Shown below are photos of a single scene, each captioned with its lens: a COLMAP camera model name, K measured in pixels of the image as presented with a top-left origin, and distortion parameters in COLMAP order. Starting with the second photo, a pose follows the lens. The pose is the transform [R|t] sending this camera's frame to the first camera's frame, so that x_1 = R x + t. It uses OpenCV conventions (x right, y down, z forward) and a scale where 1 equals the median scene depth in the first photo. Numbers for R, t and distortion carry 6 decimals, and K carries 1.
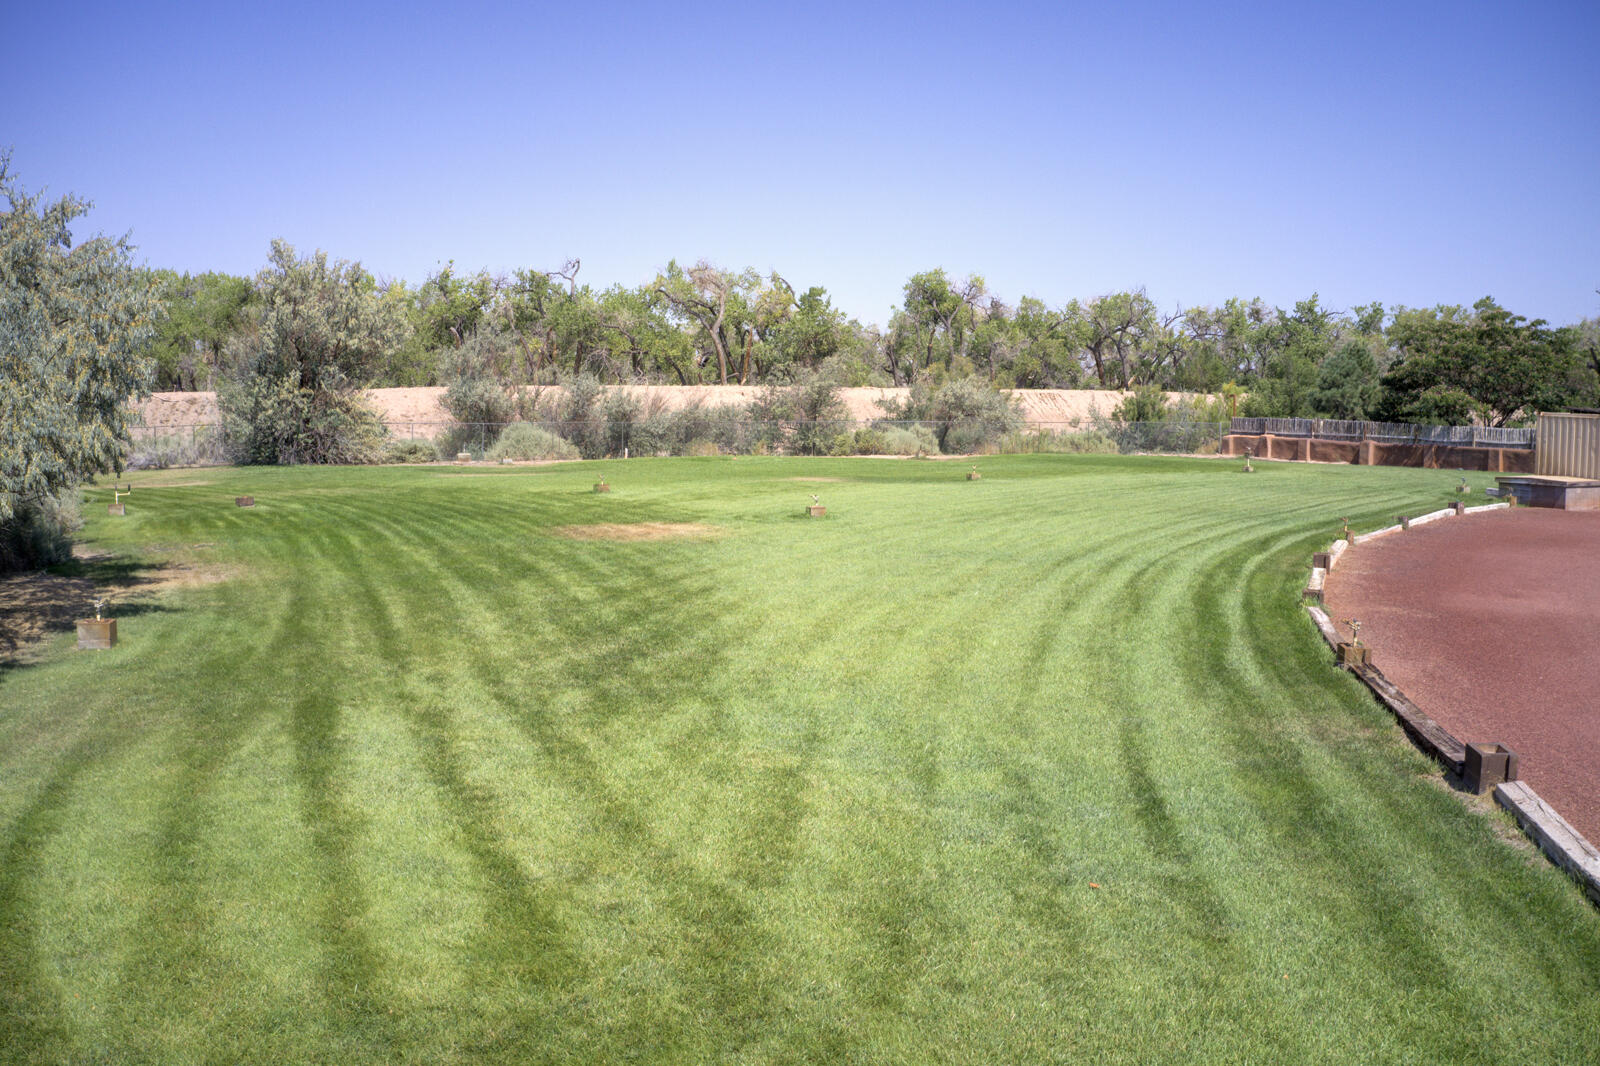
lens RADIAL K [[1301.3, 0, 800.0], [0, 1301.3, 533.0], [0, 0, 1]] dist [-0.190657, 0.010039]
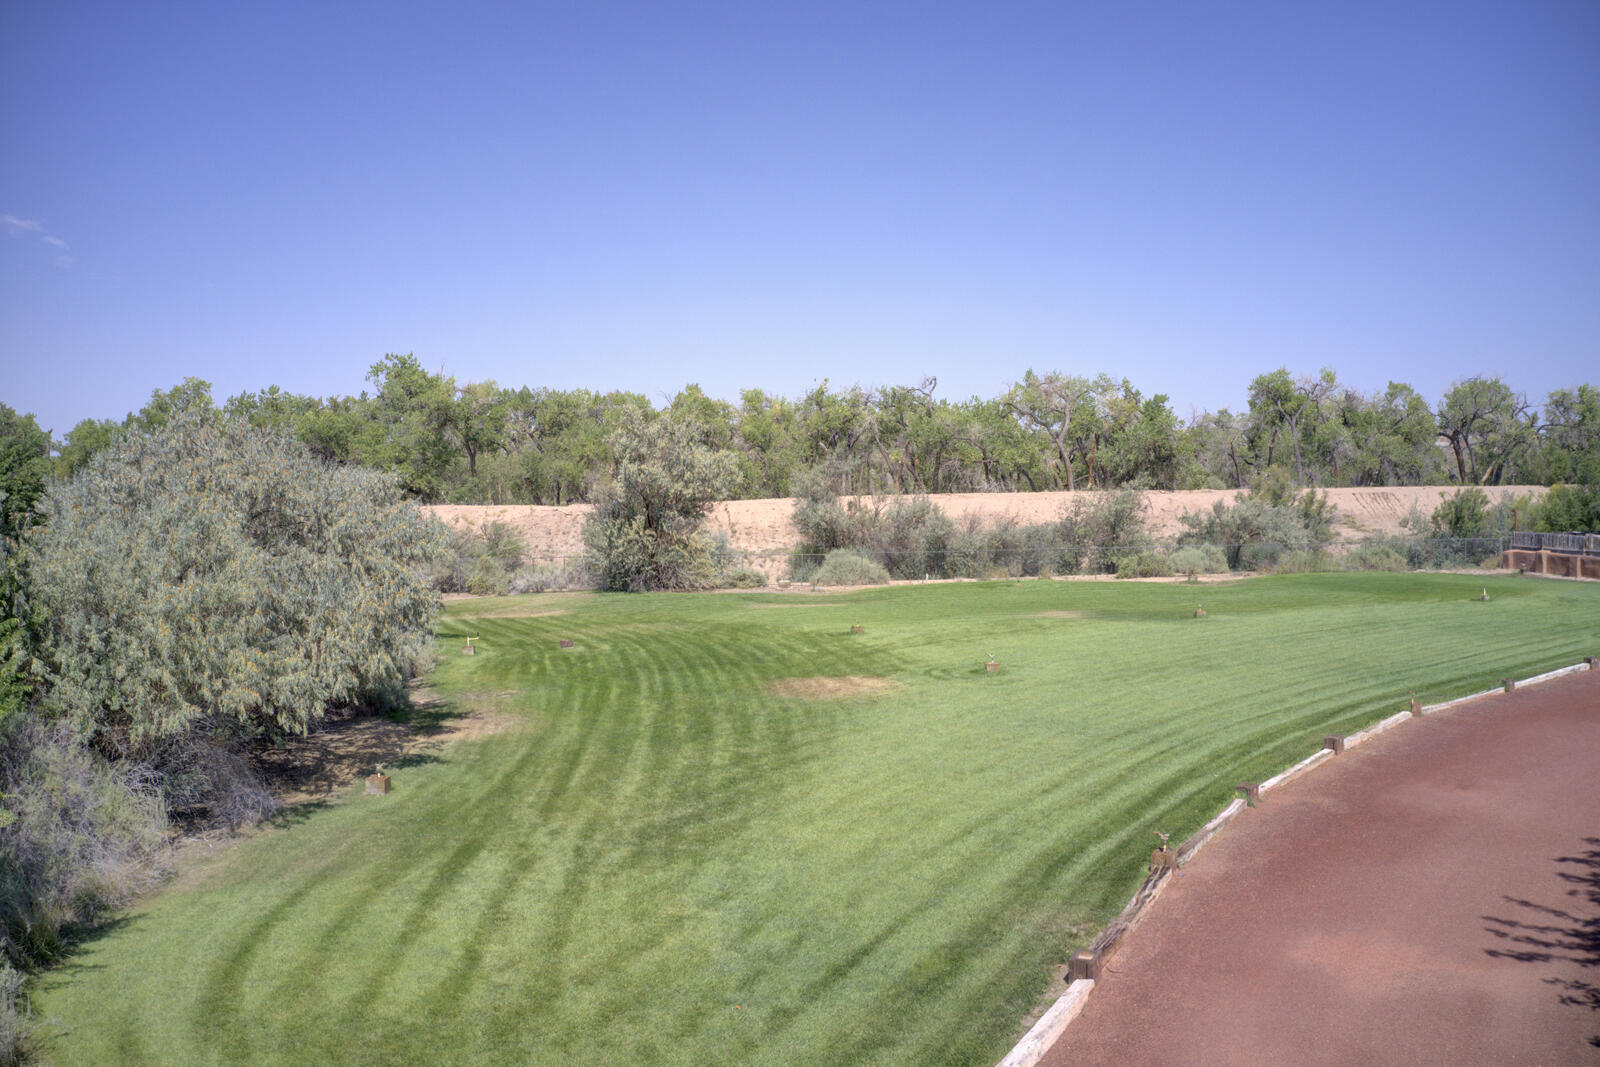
lens RADIAL K [[1256.0, 0, 800.0], [0, 1256.0, 533.5], [0, 0, 1]] dist [-0.184368, 0.002662]
pose [[0.948055, -0.007997, -0.318006, 0.133514], [-0.009529, 0.998521, -0.053519, -0.048011], [0.317964, 0.053769, 0.946577, -0.105201]]
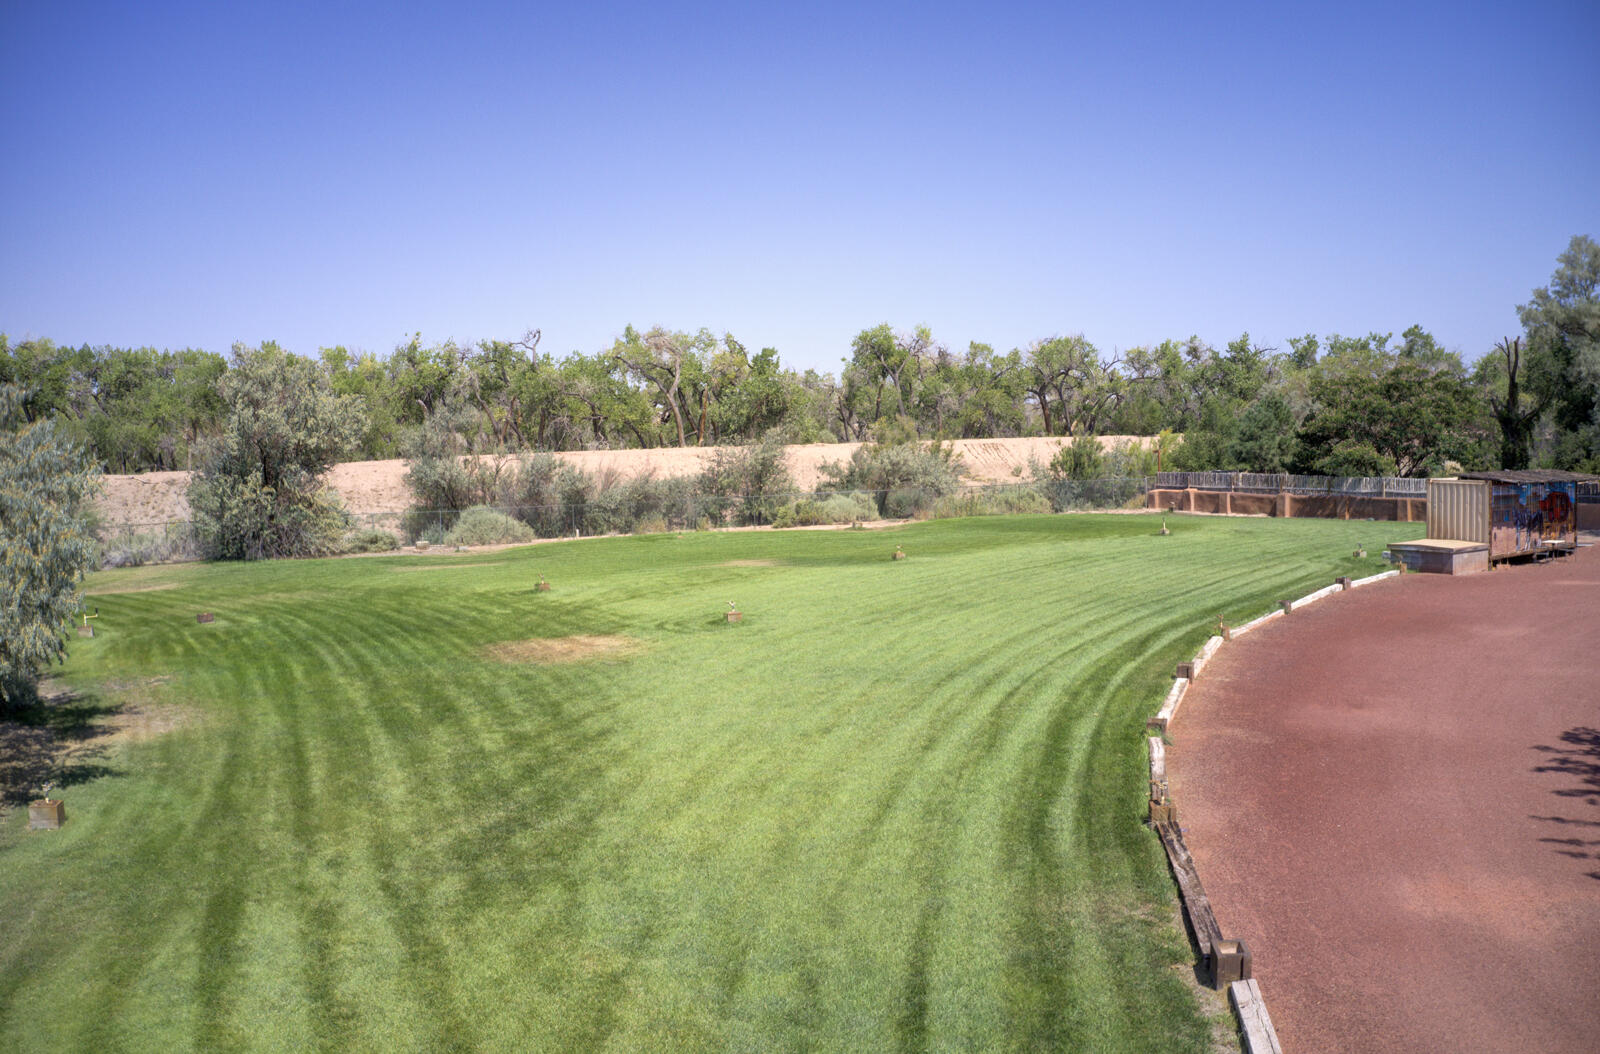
lens RADIAL K [[1256.2, 0, 800.0], [0, 1256.2, 527.0], [0, 0, 1]] dist [-0.196755, 0.020423]
pose [[0.999185, -0.034212, 0.021440, 0.029773], [0.034844, 0.998947, -0.029862, -0.036025], [-0.020396, 0.030584, 0.999324, -0.020953]]
